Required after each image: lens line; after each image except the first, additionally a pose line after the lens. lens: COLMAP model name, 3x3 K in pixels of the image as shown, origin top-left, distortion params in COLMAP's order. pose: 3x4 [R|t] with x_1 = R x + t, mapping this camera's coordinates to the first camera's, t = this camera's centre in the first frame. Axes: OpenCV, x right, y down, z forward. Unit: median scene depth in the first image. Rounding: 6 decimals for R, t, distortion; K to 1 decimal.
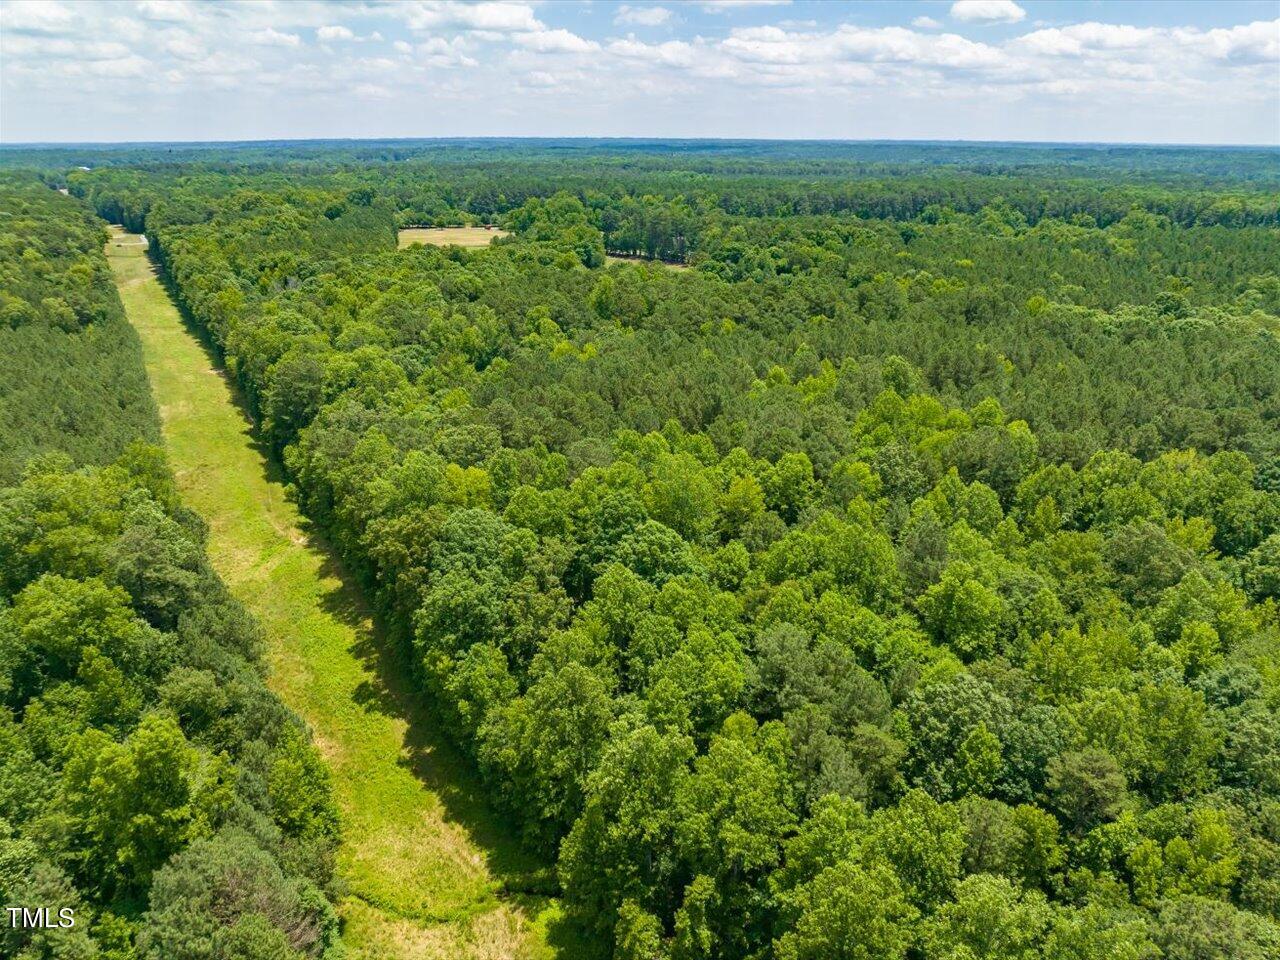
lens RADIAL K [[906.1, 0, 640.0], [0, 906.1, 480.0], [0, 0, 1]] dist [-0.046937, 0.021539]
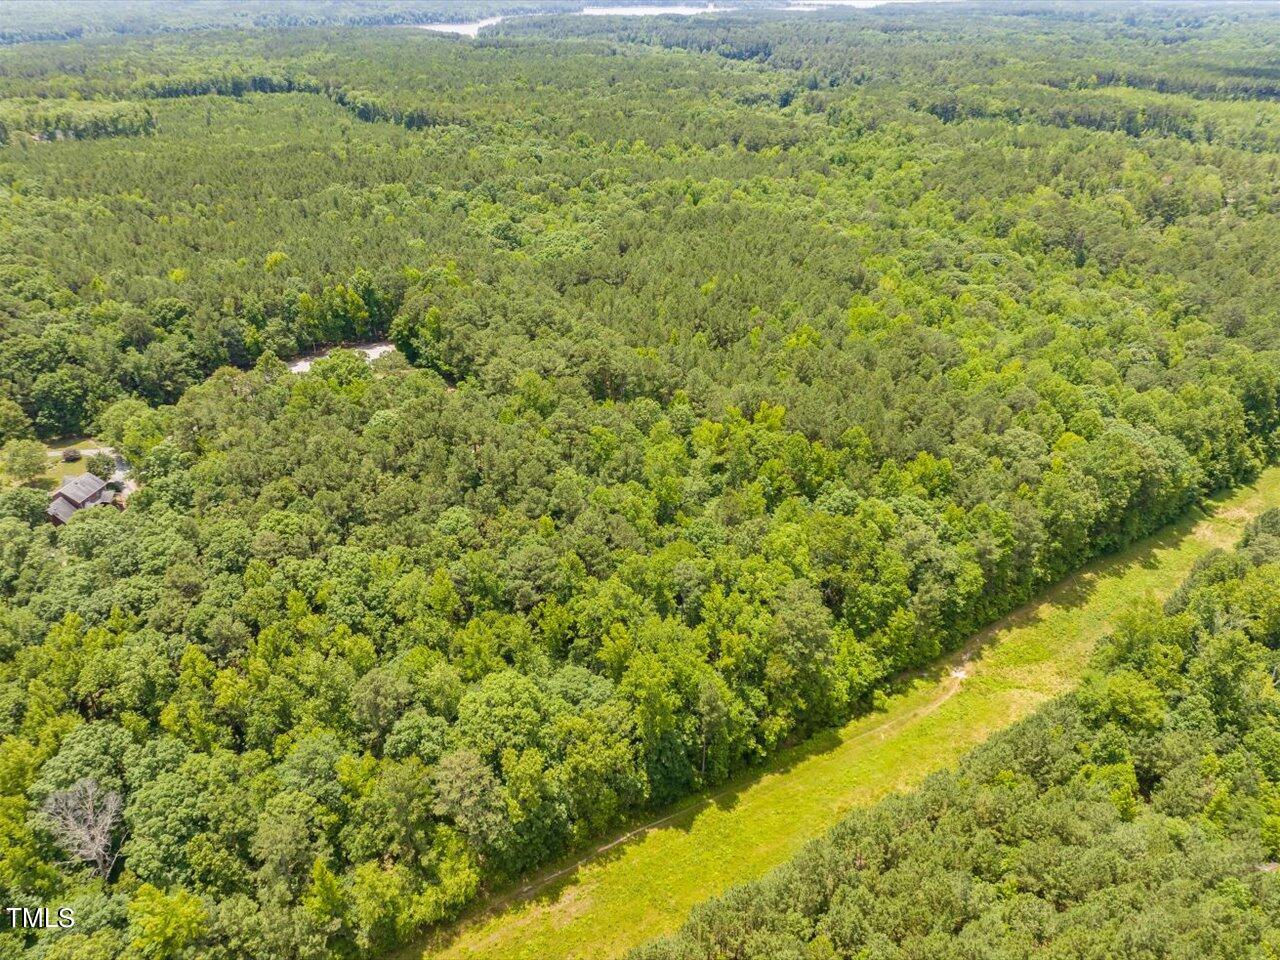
lens RADIAL K [[913.1, 0, 640.1], [0, 913.1, 470.4], [0, 0, 1]] dist [-0.045600, 0.018323]
pose [[-0.078524, -0.487603, 0.869527, -0.852755], [0.356724, 0.800725, 0.481236, -0.547782], [-0.930904, 0.347970, 0.111064, 0.885332]]
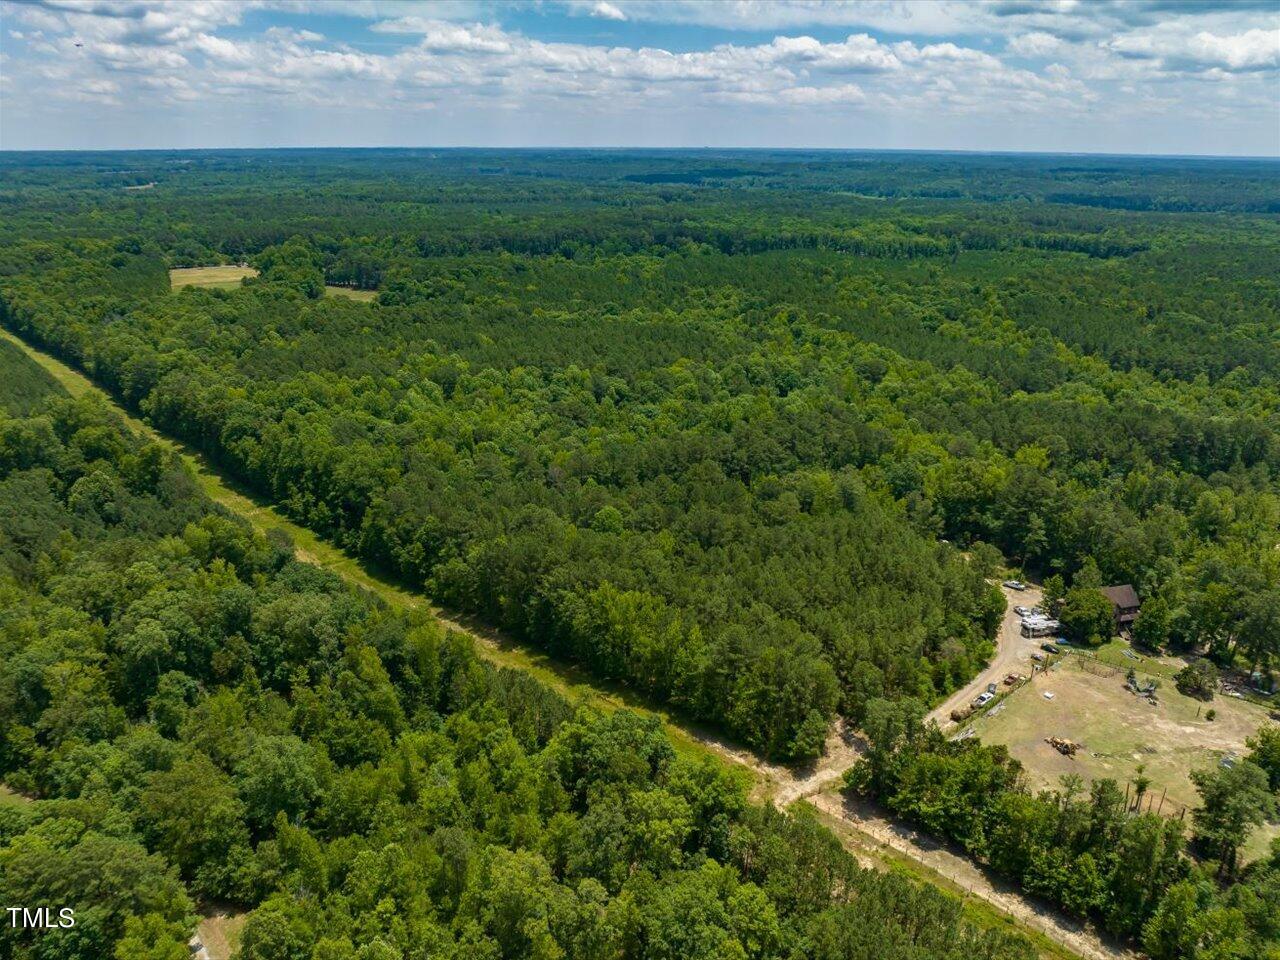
lens RADIAL K [[908.1, 0, 639.0], [0, 908.1, 475.9], [0, 0, 1]] dist [-0.034810, -0.003641]
pose [[0.970095, -0.080081, 0.229133, 0.188772], [0.082578, 0.996584, -0.001312, 0.198674], [-0.228245, 0.020194, 0.973394, -1.059688]]
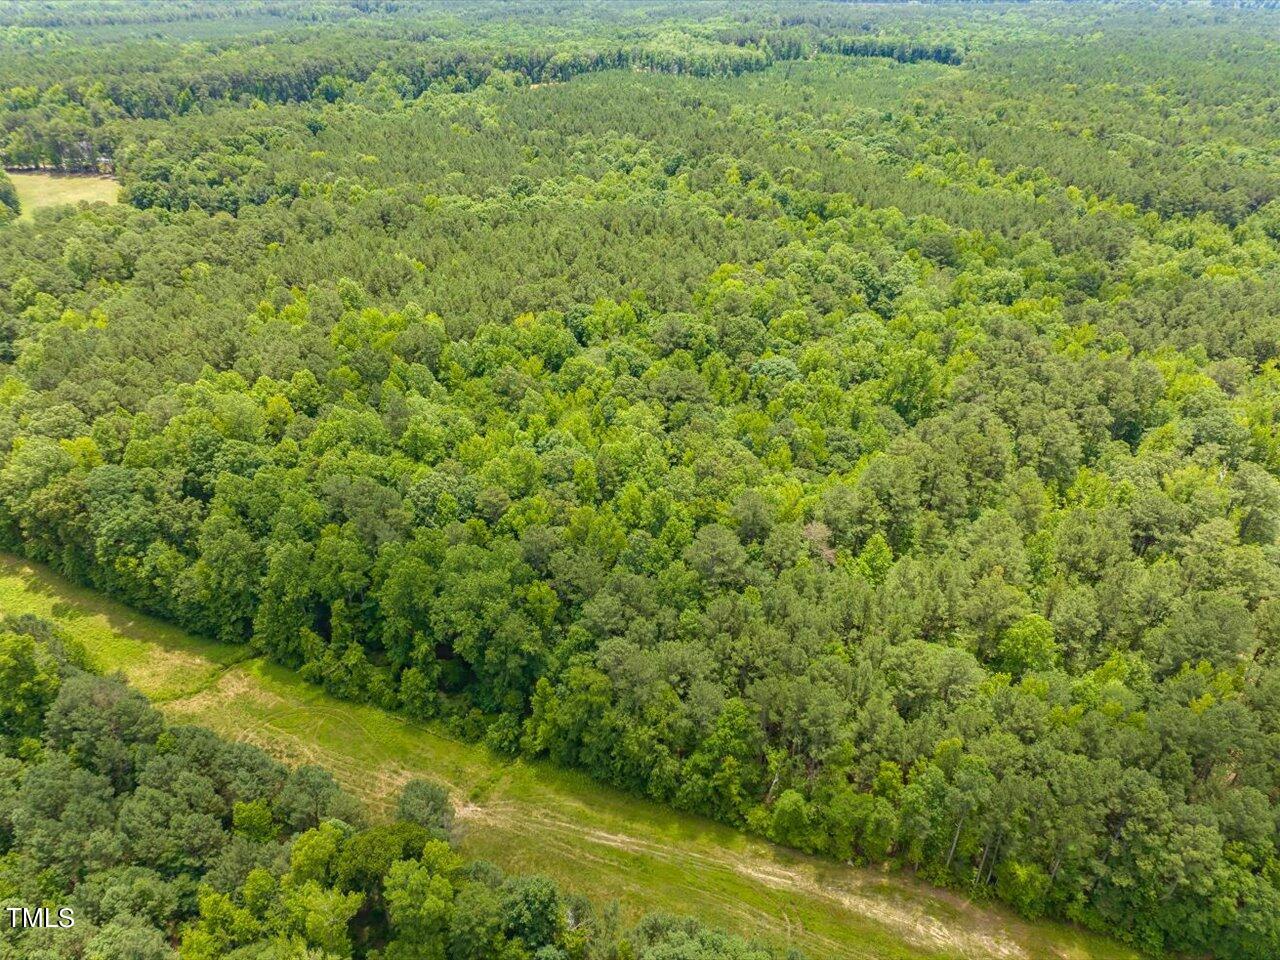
lens RADIAL K [[906.1, 0, 640.0], [0, 906.1, 480.0], [0, 0, 1]] dist [-0.046937, 0.021539]
pose [[0.816948, -0.299898, 0.492603, -0.102845], [0.204515, 0.949298, 0.238762, -0.061476], [-0.539231, -0.094311, 0.836860, -0.374609]]
